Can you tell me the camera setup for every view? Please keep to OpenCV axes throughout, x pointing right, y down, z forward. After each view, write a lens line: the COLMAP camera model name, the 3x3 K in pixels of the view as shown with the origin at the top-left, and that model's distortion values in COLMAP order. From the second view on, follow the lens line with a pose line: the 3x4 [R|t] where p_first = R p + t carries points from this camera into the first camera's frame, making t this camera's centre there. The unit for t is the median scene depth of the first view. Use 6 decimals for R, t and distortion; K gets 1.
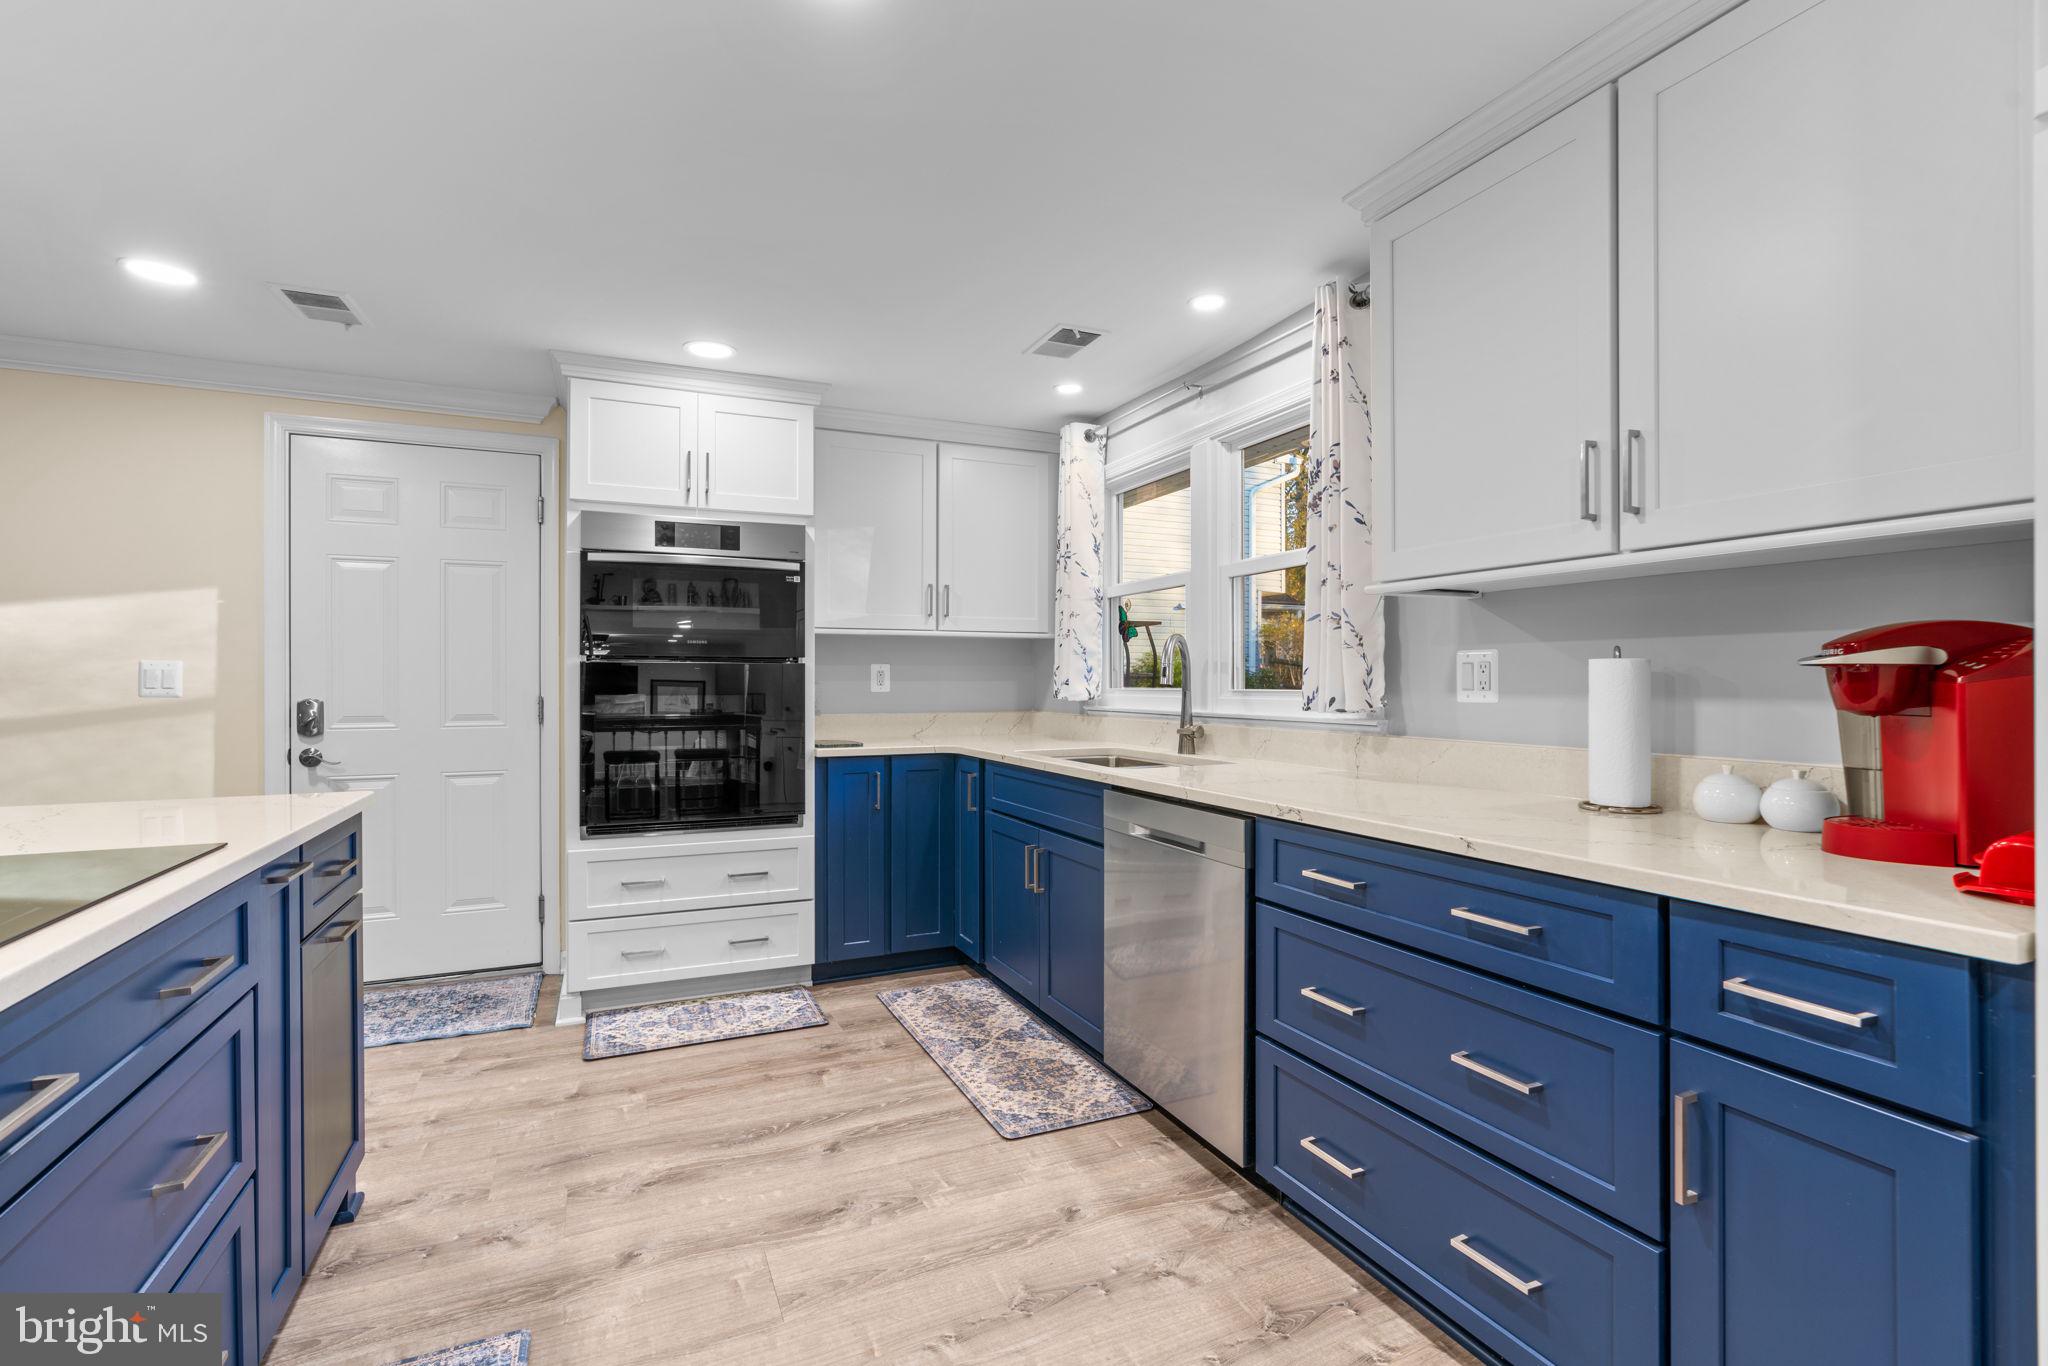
lens RADIAL K [[917.3, 0, 1021.9], [0, 917.3, 679.9], [0, 0, 1]] dist [-0.014146, 0.002959]
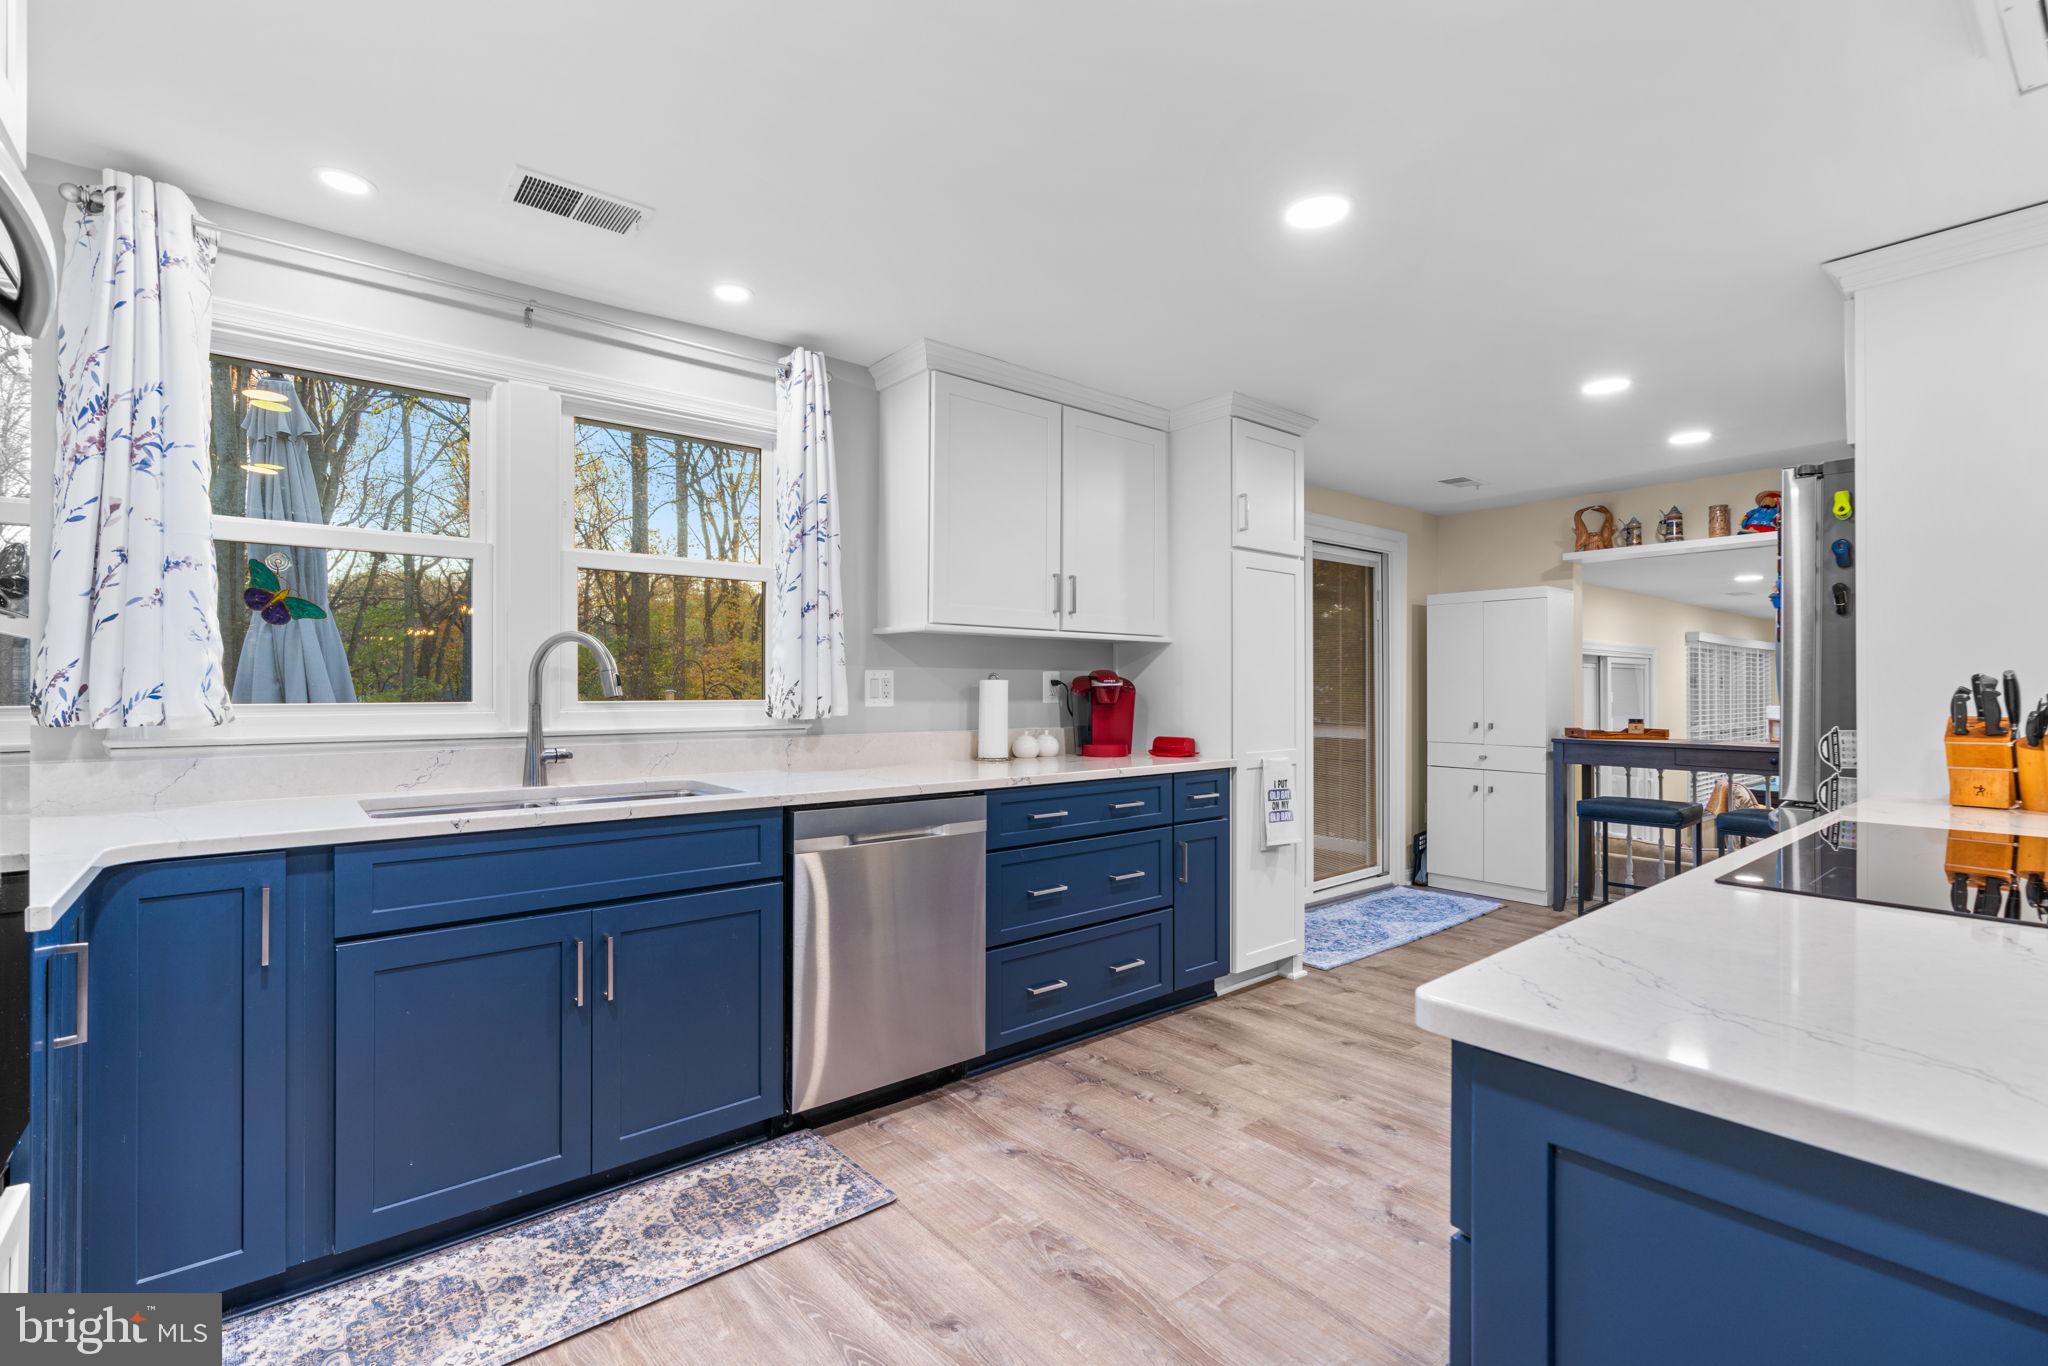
lens RADIAL K [[917.3, 0, 1017.2], [0, 917.3, 687.8], [0, 0, 1]] dist [-0.014146, 0.002959]
pose [[-0.260427, -0.000215, 0.965494, -0.753914], [-0.003688, 0.999993, -0.000772, -0.003620], [-0.965487, -0.003761, -0.260426, 0.918212]]
